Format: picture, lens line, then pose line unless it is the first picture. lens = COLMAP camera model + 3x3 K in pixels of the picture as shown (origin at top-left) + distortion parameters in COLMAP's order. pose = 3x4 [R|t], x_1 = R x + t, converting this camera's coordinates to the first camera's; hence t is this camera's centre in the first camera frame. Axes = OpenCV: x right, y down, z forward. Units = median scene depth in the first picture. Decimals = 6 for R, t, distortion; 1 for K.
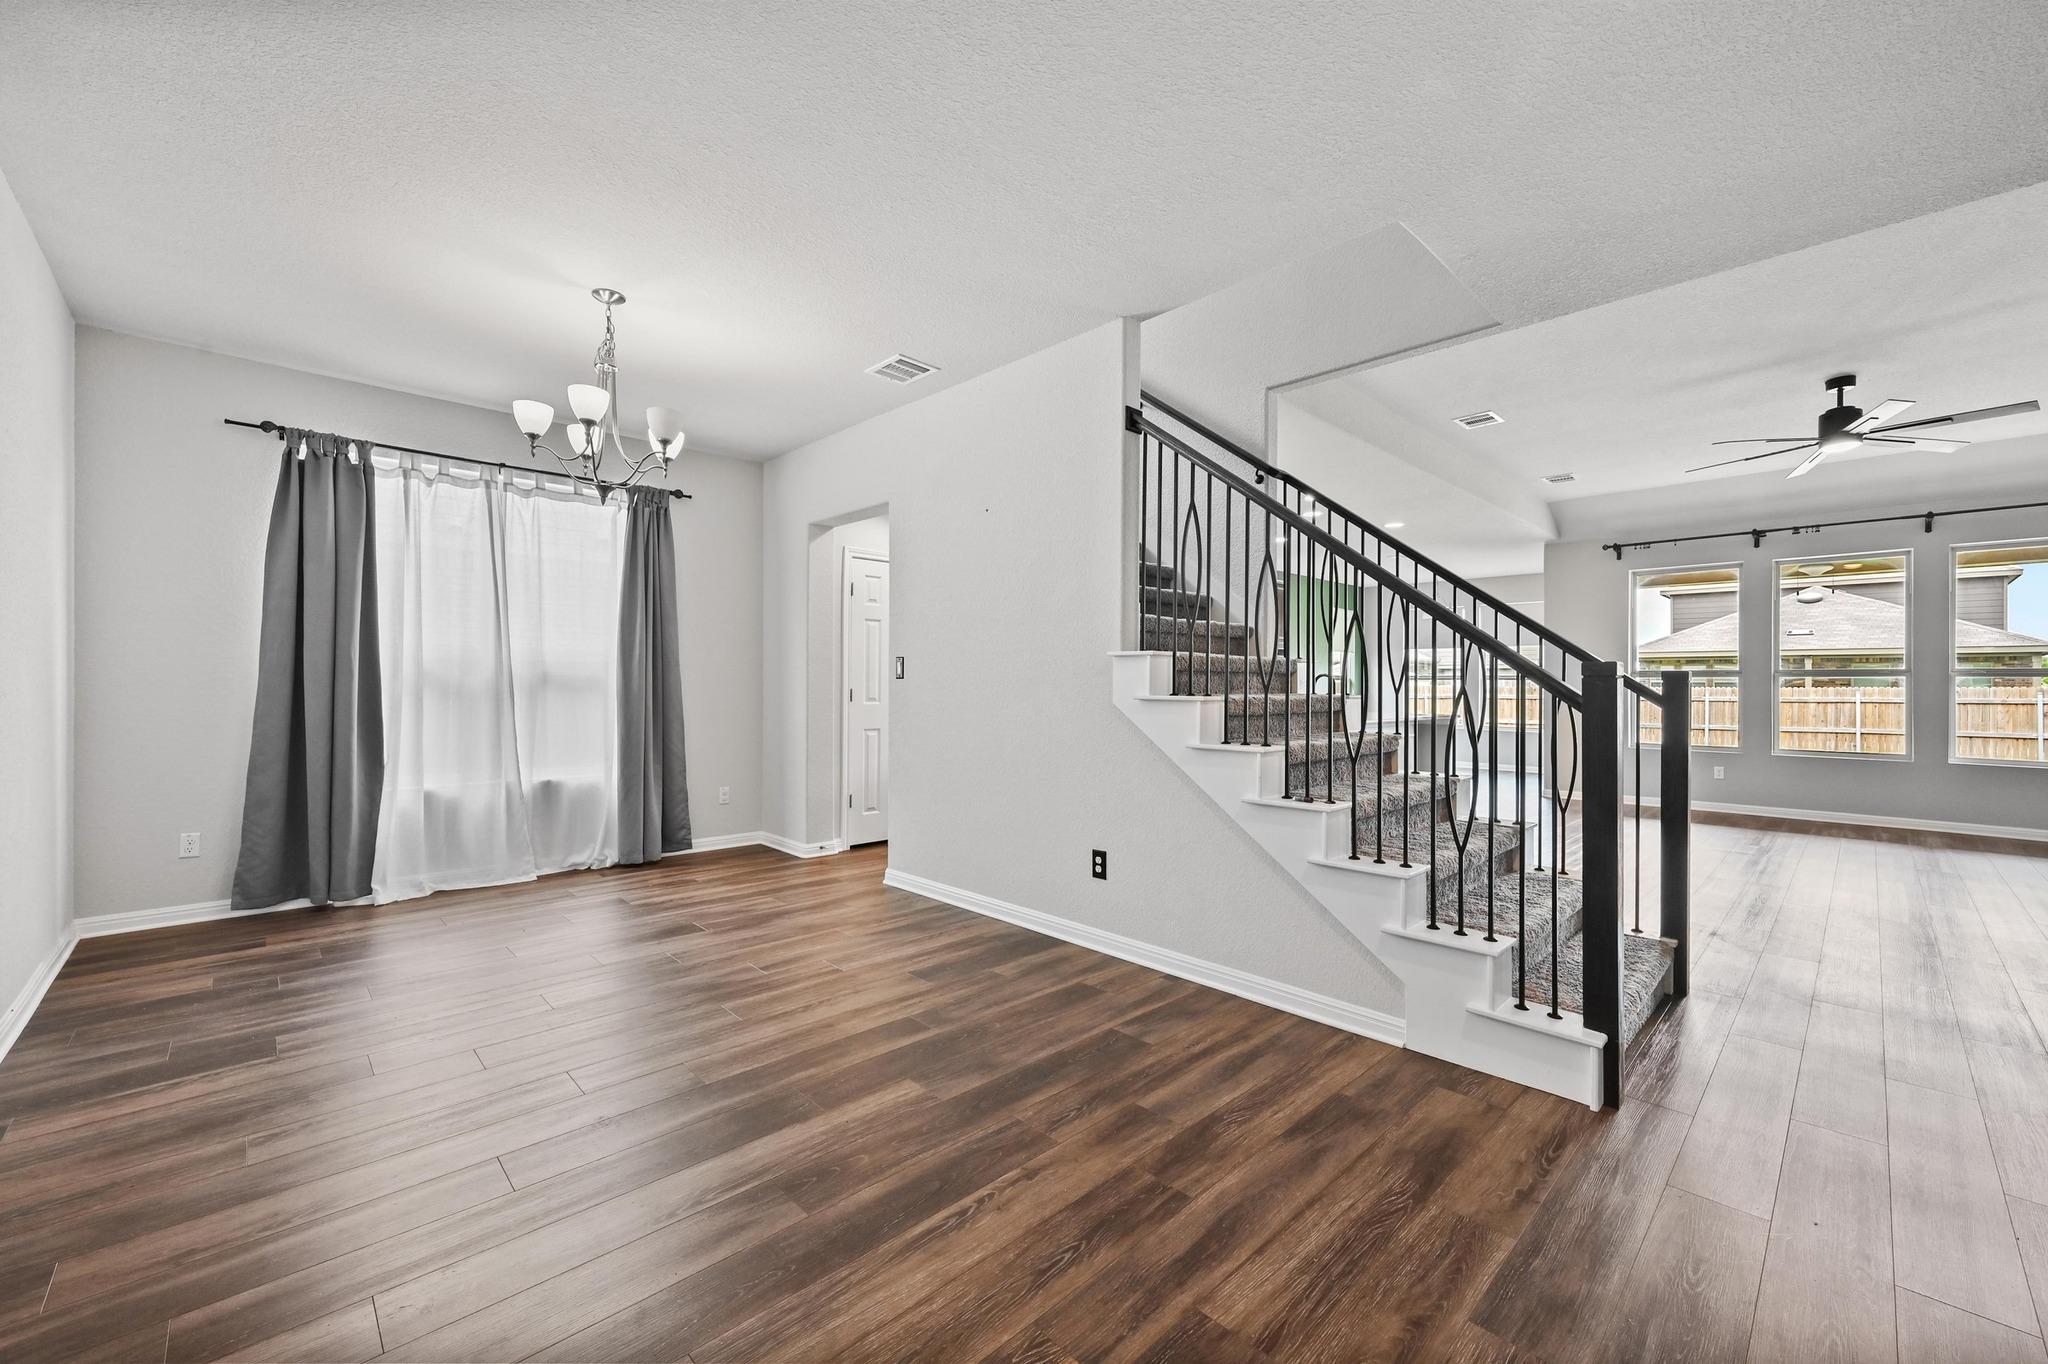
lens RADIAL K [[815.8, 0, 1025.9], [0, 815.8, 683.8], [0, 0, 1]] dist [-0.001435, 0.001043]
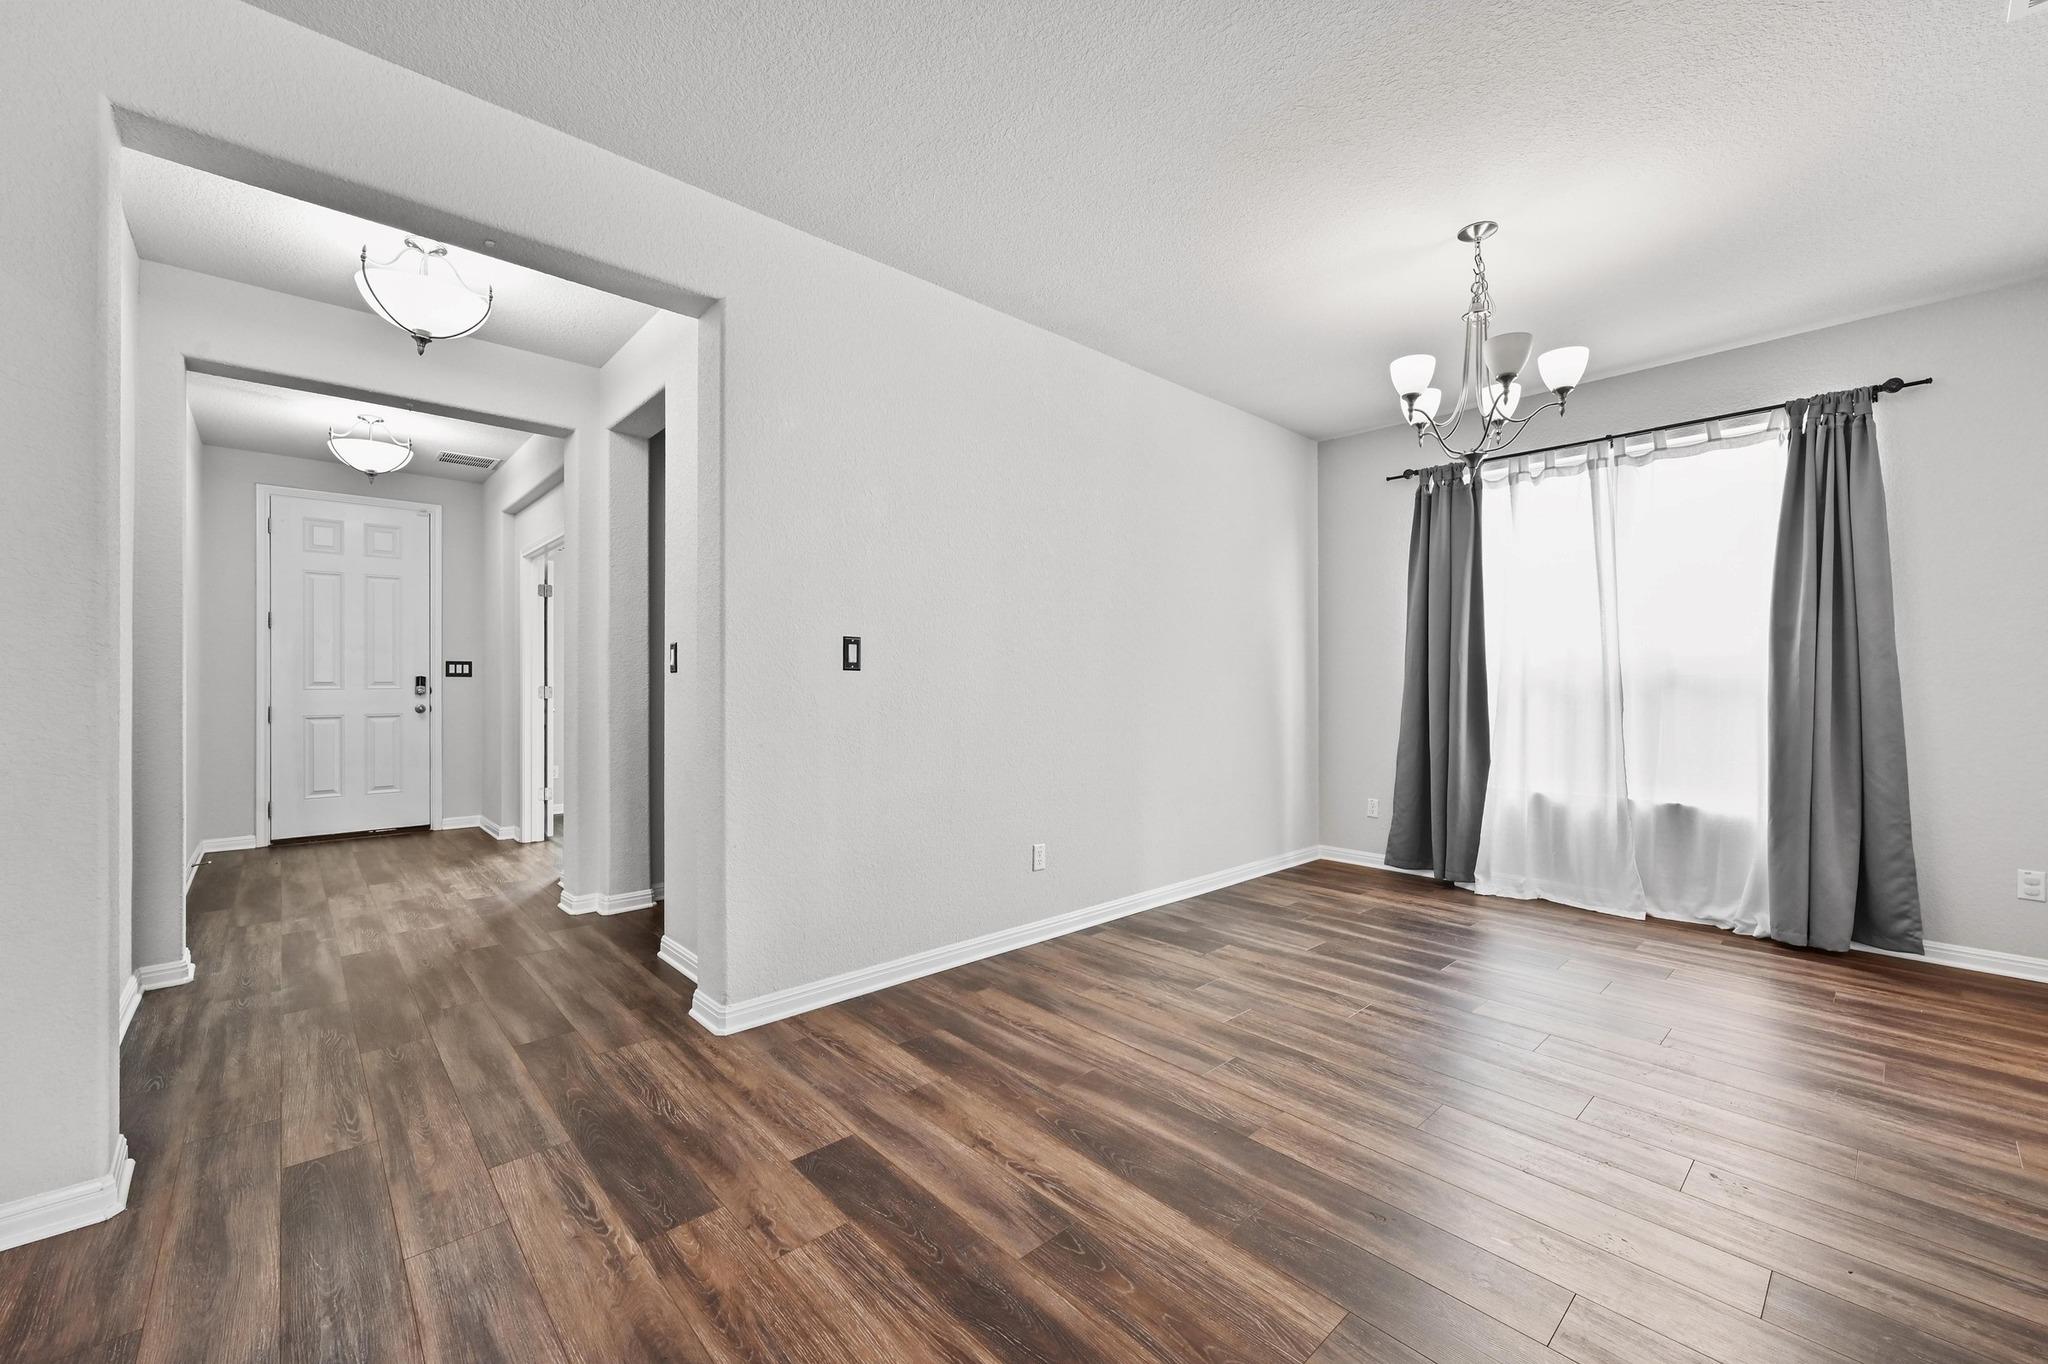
lens RADIAL K [[815.8, 0, 1025.5], [0, 815.8, 674.1], [0, 0, 1]] dist [-0.001435, 0.001043]
pose [[-0.020728, -0.013233, -0.999698, 0.268231], [-0.002892, 0.999909, -0.013176, 0.001511], [0.999781, 0.002618, -0.020764, 0.415149]]
